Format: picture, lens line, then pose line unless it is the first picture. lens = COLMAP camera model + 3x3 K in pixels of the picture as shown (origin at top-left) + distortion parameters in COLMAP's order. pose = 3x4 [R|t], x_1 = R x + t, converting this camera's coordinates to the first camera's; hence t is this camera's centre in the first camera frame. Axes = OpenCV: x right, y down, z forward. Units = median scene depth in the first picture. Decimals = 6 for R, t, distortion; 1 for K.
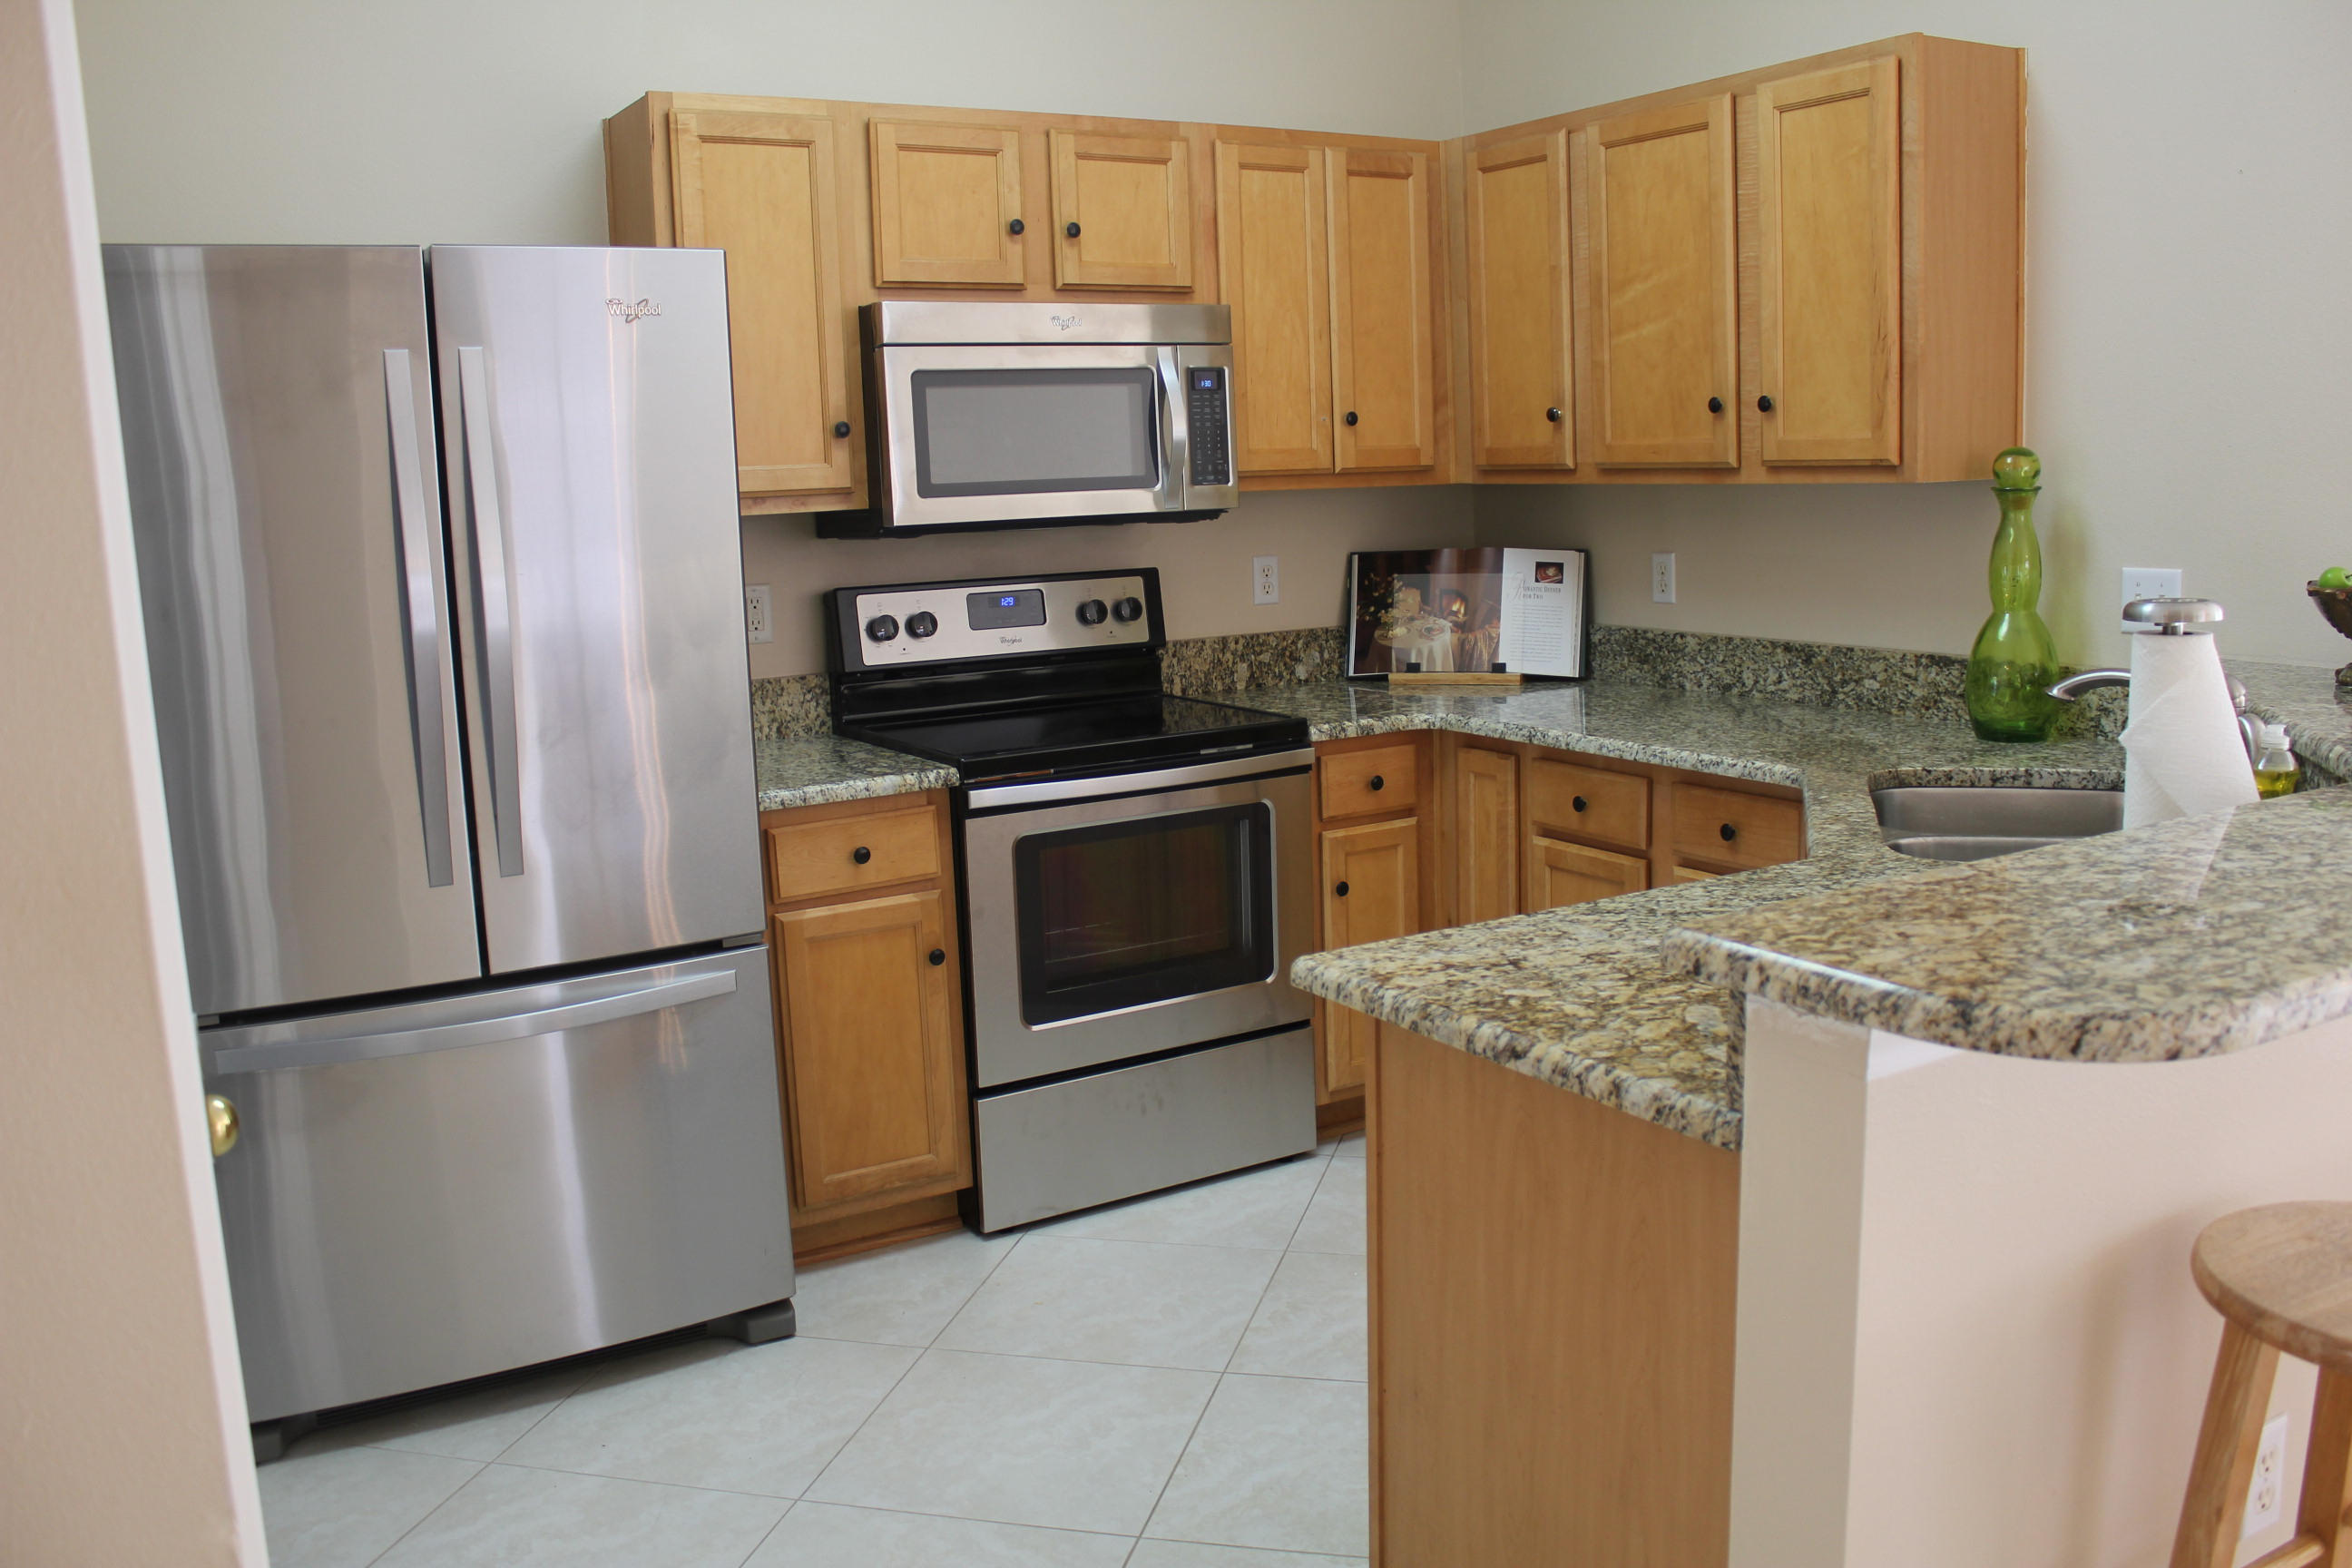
lens RADIAL K [[2007.9, 0, 1176.0], [0, 2007.9, 784.0], [0, 0, 1]] dist [-0.047366, 0.004006]
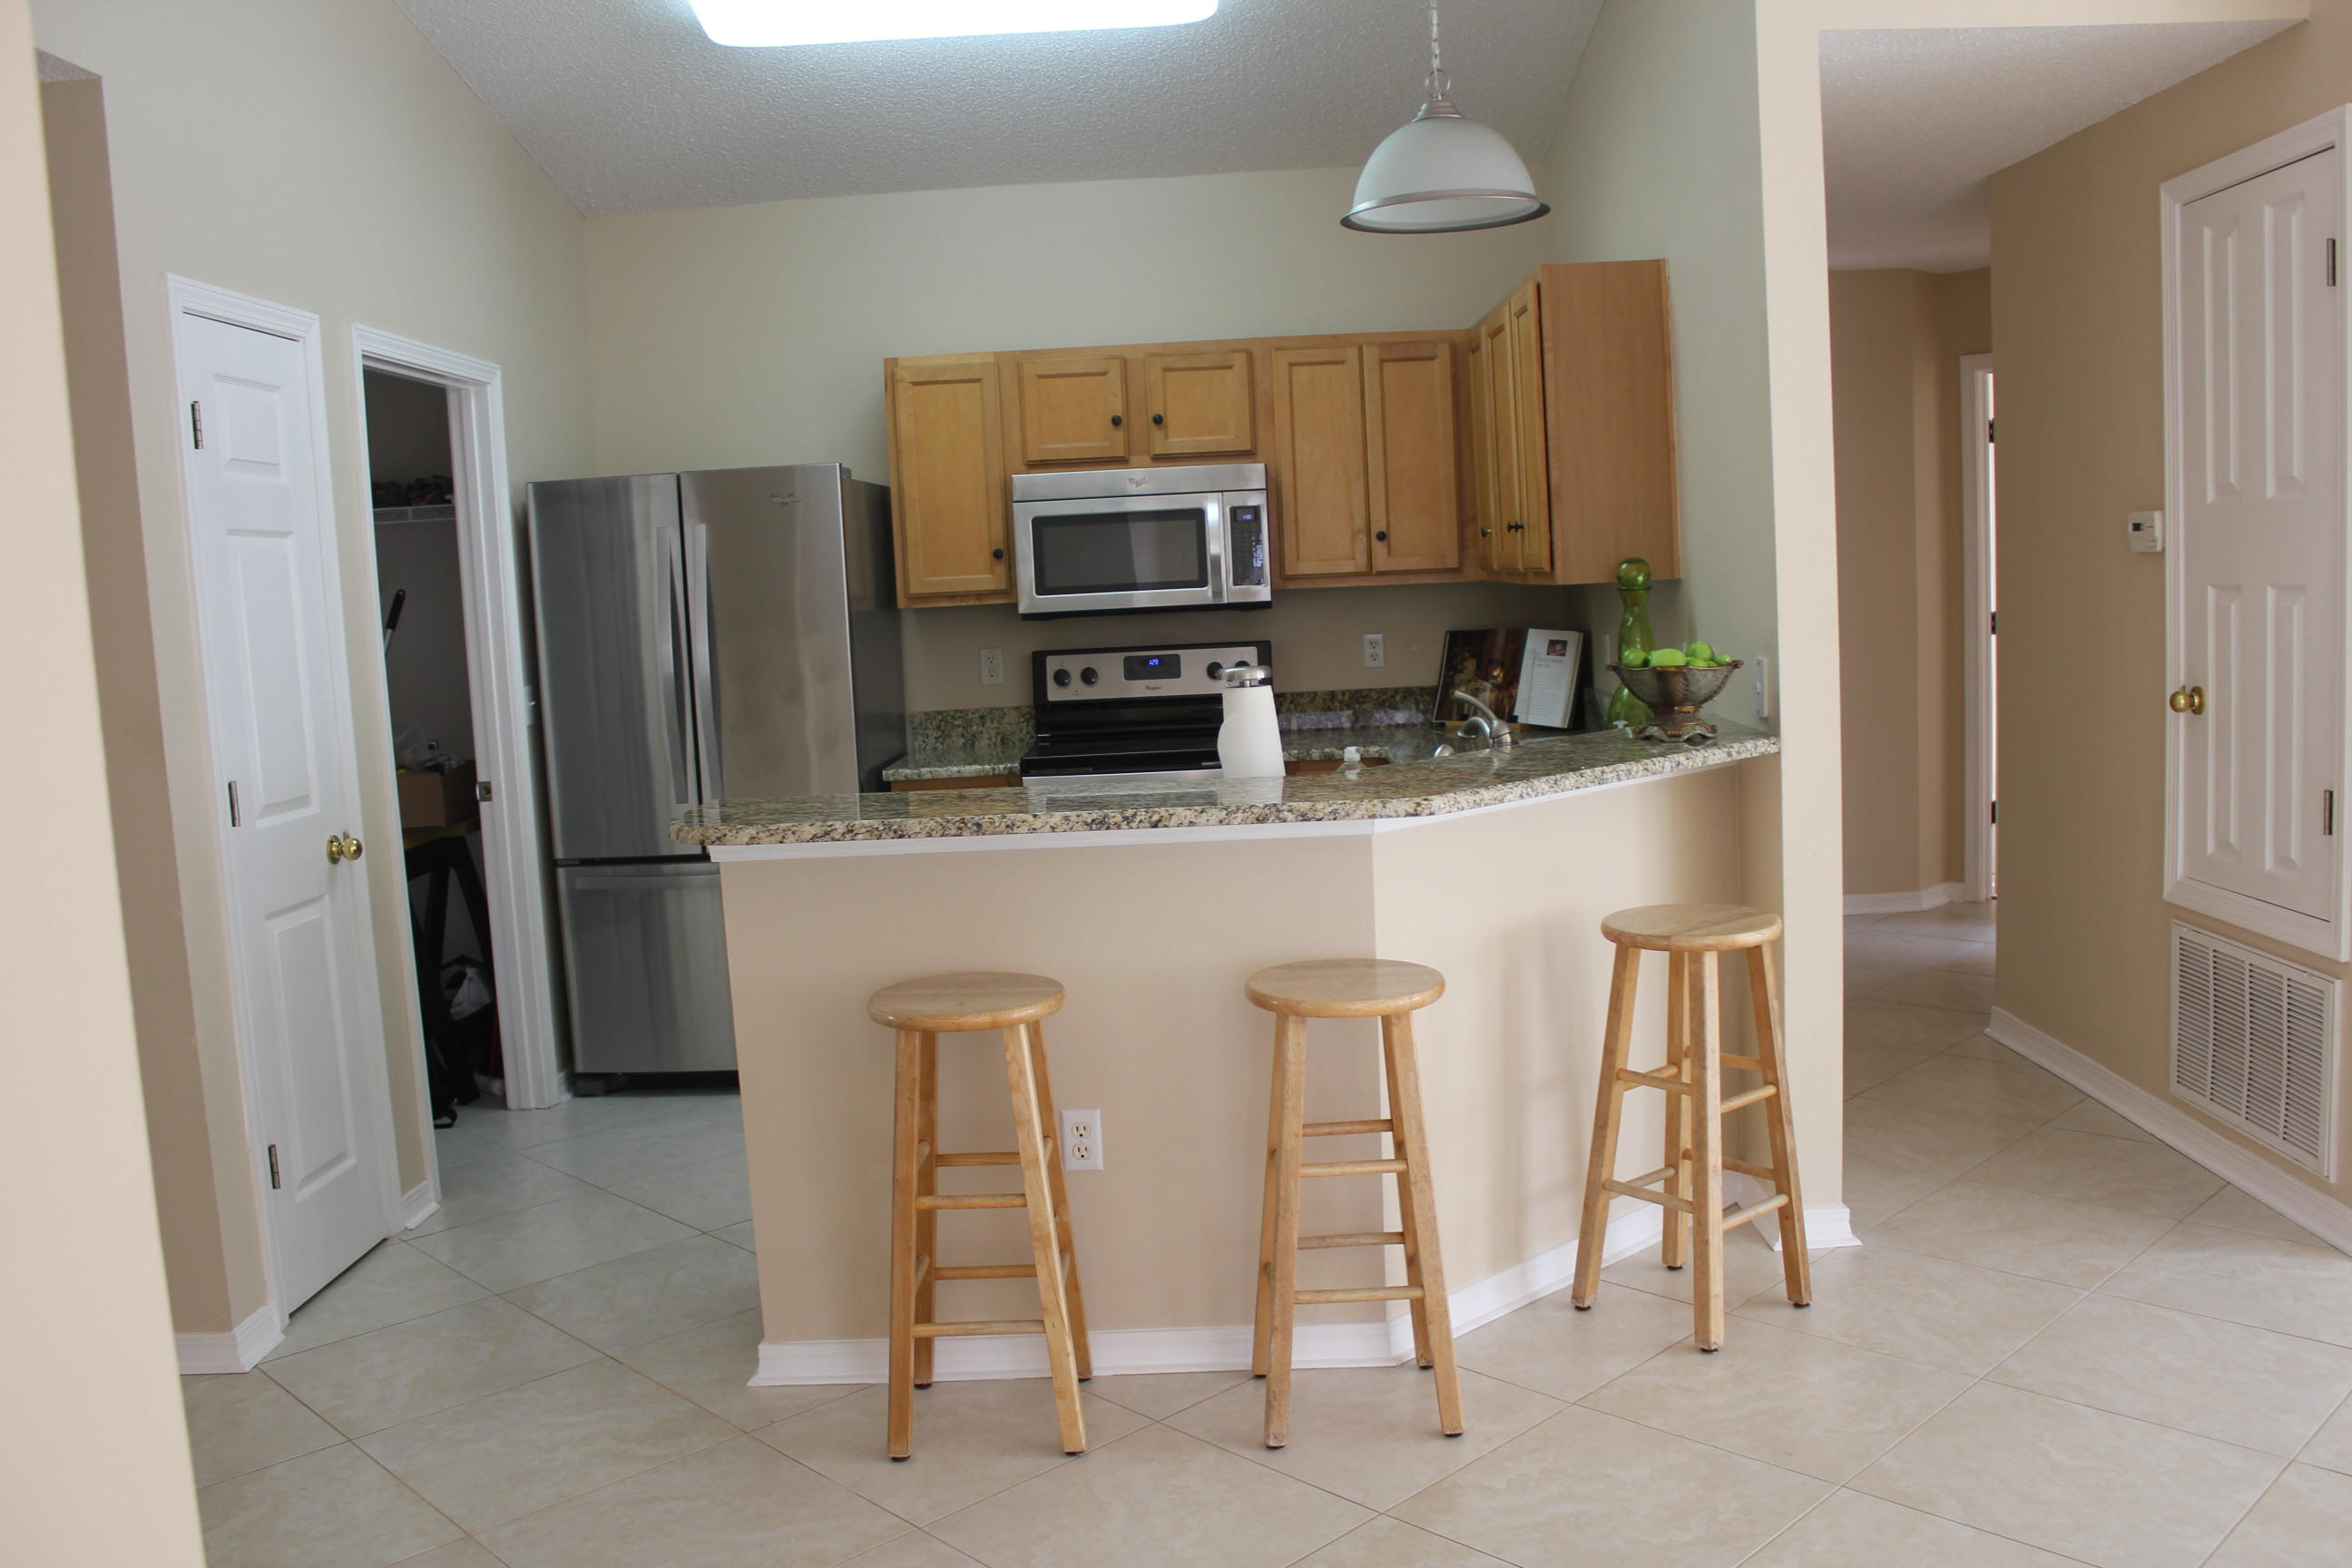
lens RADIAL K [[1941.9, 0, 1176.0], [0, 1941.9, 784.0], [0, 0, 1]] dist [0.001470, -0.000010]
pose [[0.848554, 0.050503, -0.526694, 0.733212], [-0.066369, 0.997732, -0.011257, 0.016097], [0.524930, 0.044508, 0.849981, -0.234172]]
